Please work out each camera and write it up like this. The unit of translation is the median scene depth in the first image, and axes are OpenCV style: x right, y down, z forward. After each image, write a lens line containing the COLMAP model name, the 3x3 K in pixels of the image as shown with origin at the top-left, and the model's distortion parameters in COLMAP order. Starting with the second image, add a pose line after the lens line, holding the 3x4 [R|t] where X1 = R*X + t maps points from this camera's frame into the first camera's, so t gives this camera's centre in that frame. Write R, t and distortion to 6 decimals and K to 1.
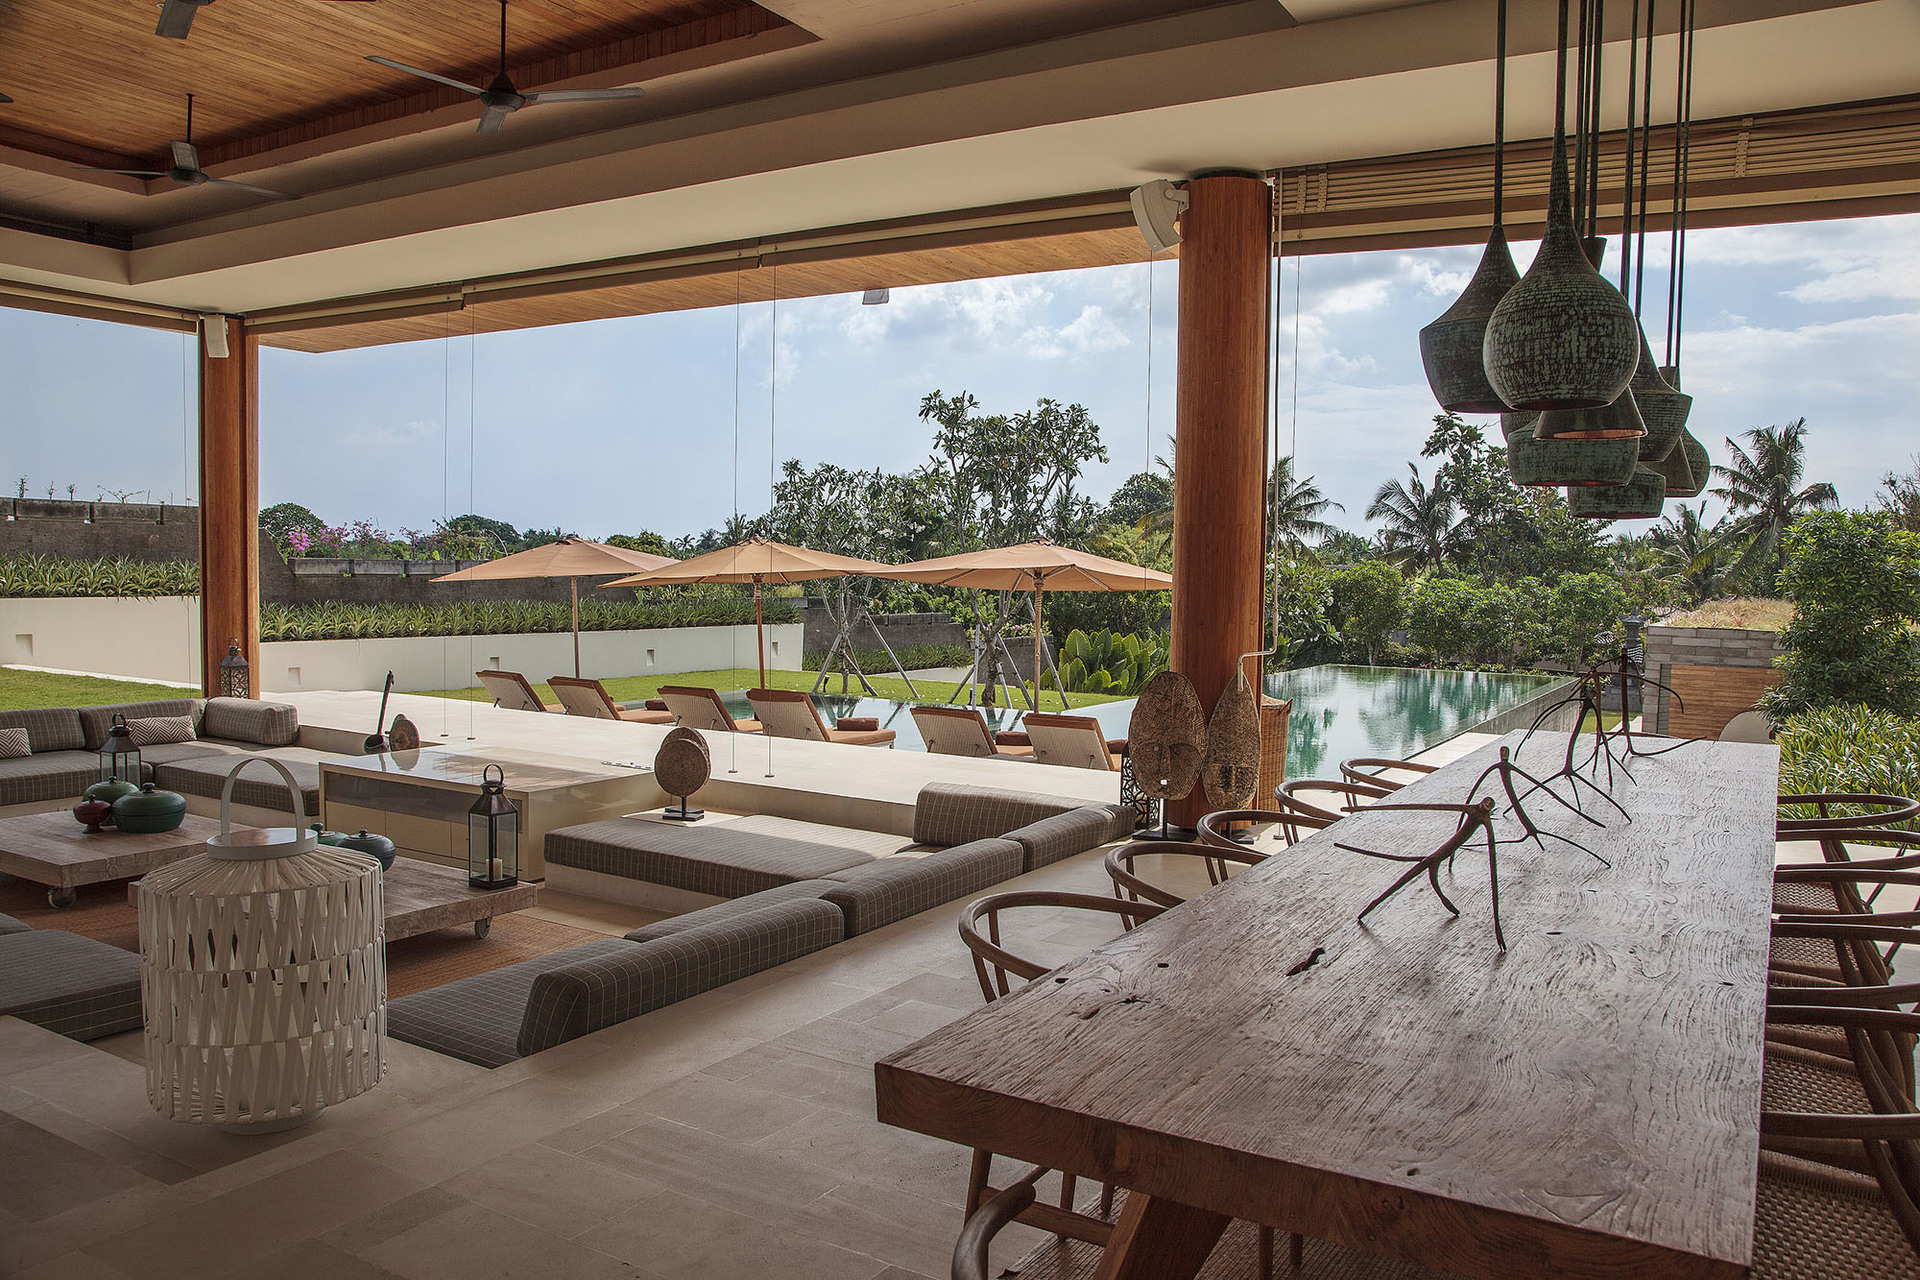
lens RADIAL K [[1368.2, 0, 1005.5], [0, 1368.2, 647.6], [0, 0, 1]] dist [-0.071041, 0.028711]
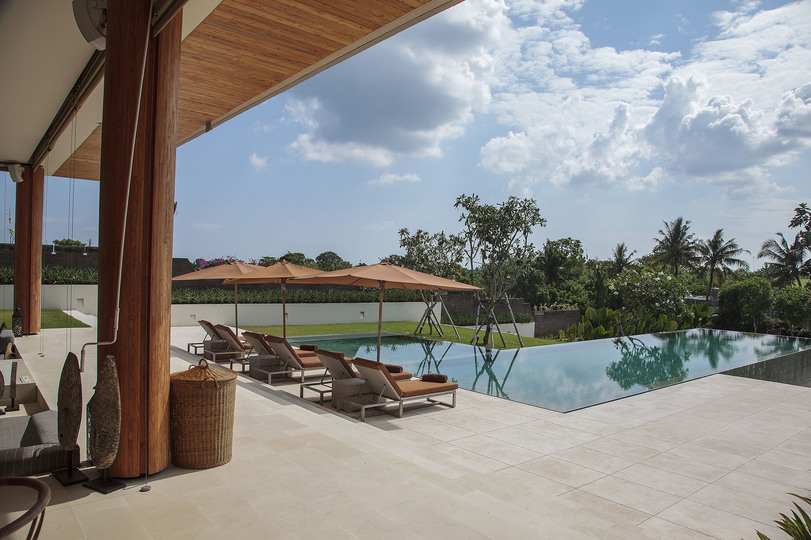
lens RADIAL K [[547.6, 0, 409.9], [0, 547.6, 283.3], [0, 0, 1]] dist [-0.075426, 0.006600]
pose [[0.937893, 0.013749, -0.346653, 0.180241], [-0.030620, 0.998595, -0.043239, -0.011359], [0.345572, 0.051168, 0.936996, 0.192207]]
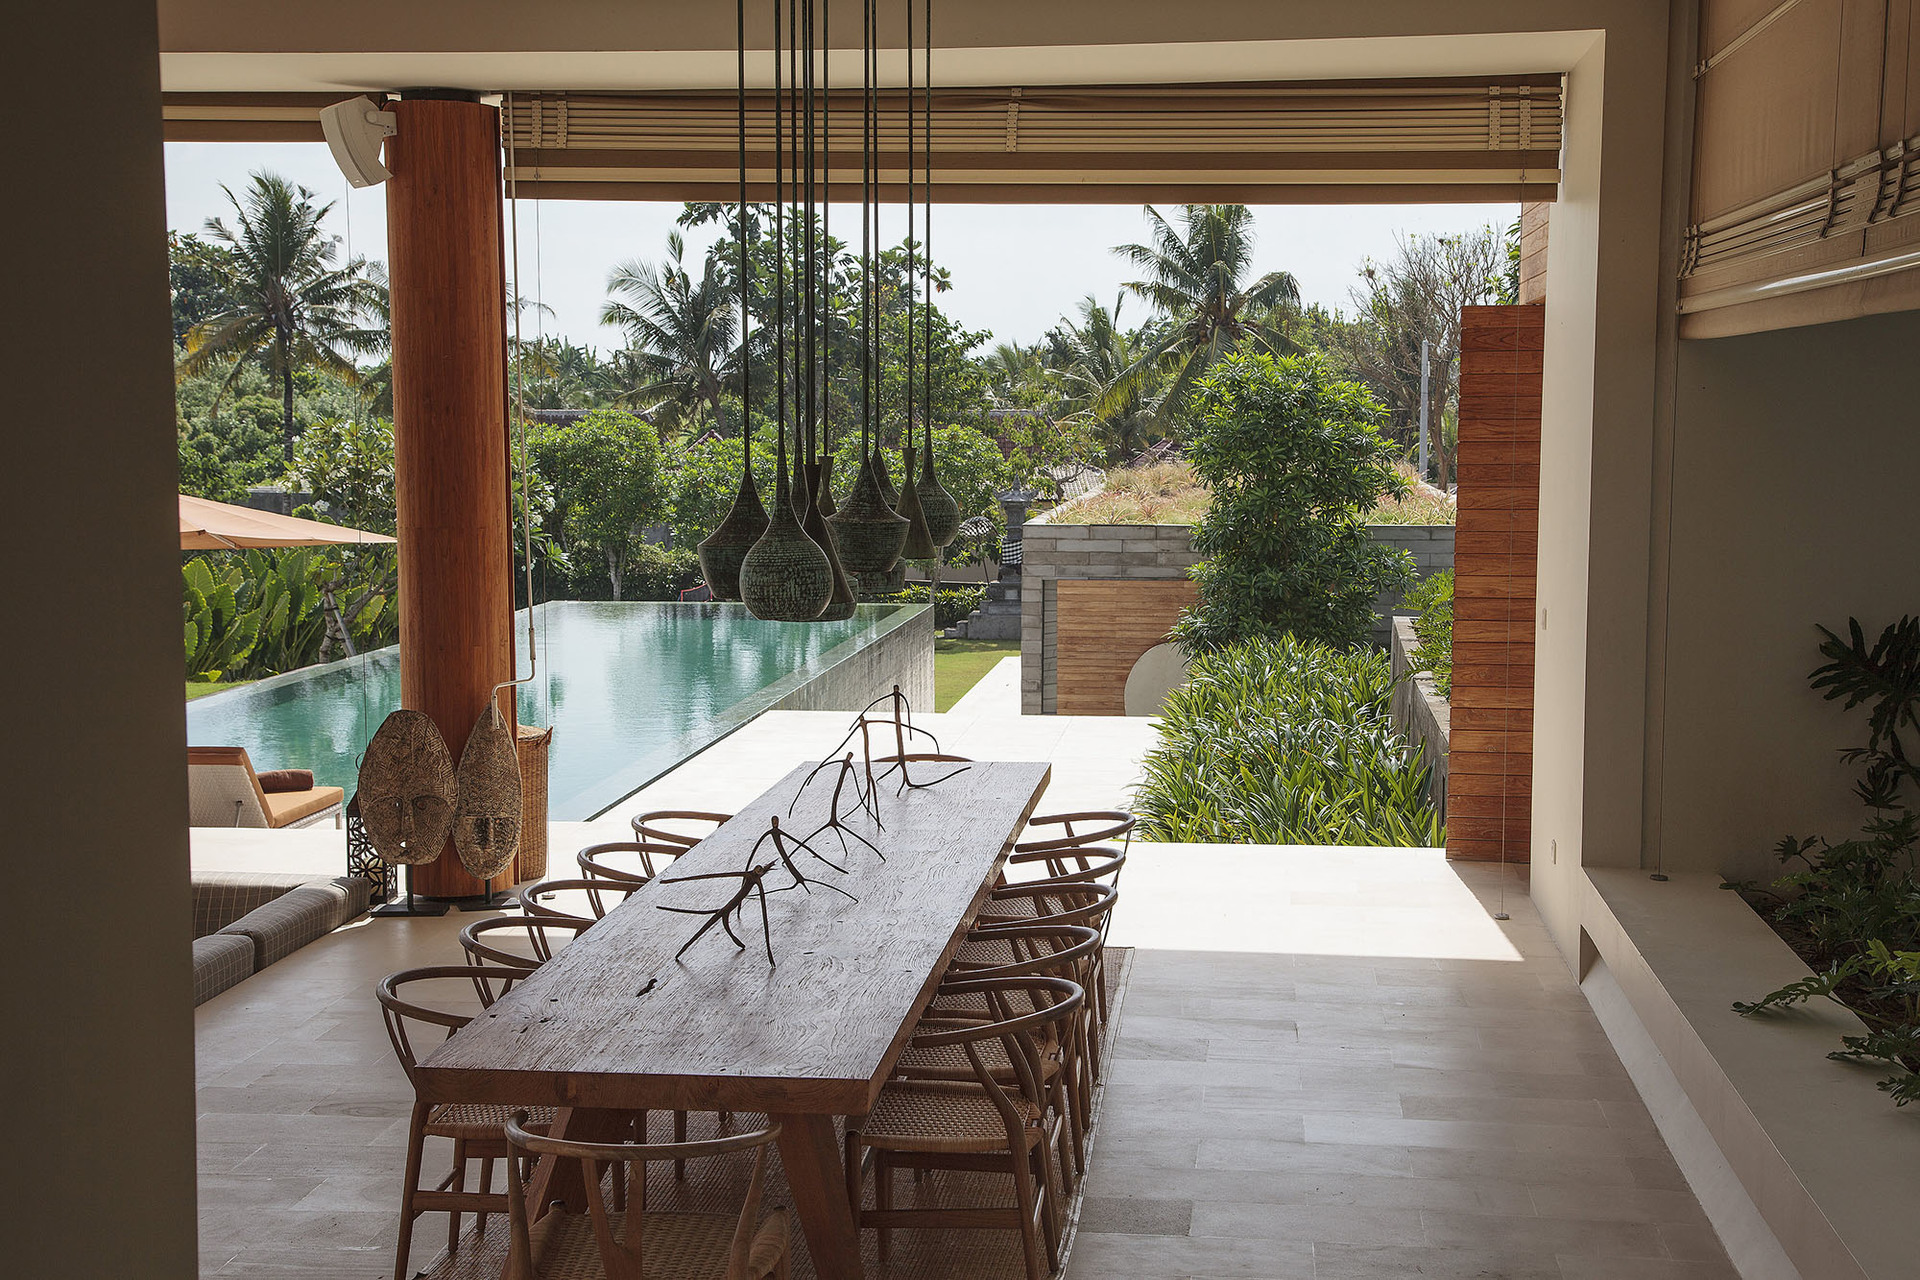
lens RADIAL K [[2428.6, 0, 975.9], [0, 2428.6, 648.7], [0, 0, 1]] dist [0.032034, 0.000000]
pose [[0.915270, -0.062359, 0.397984, -0.042479], [0.045657, 0.997638, 0.051318, -0.022809], [-0.400244, -0.028799, 0.915956, -0.137921]]
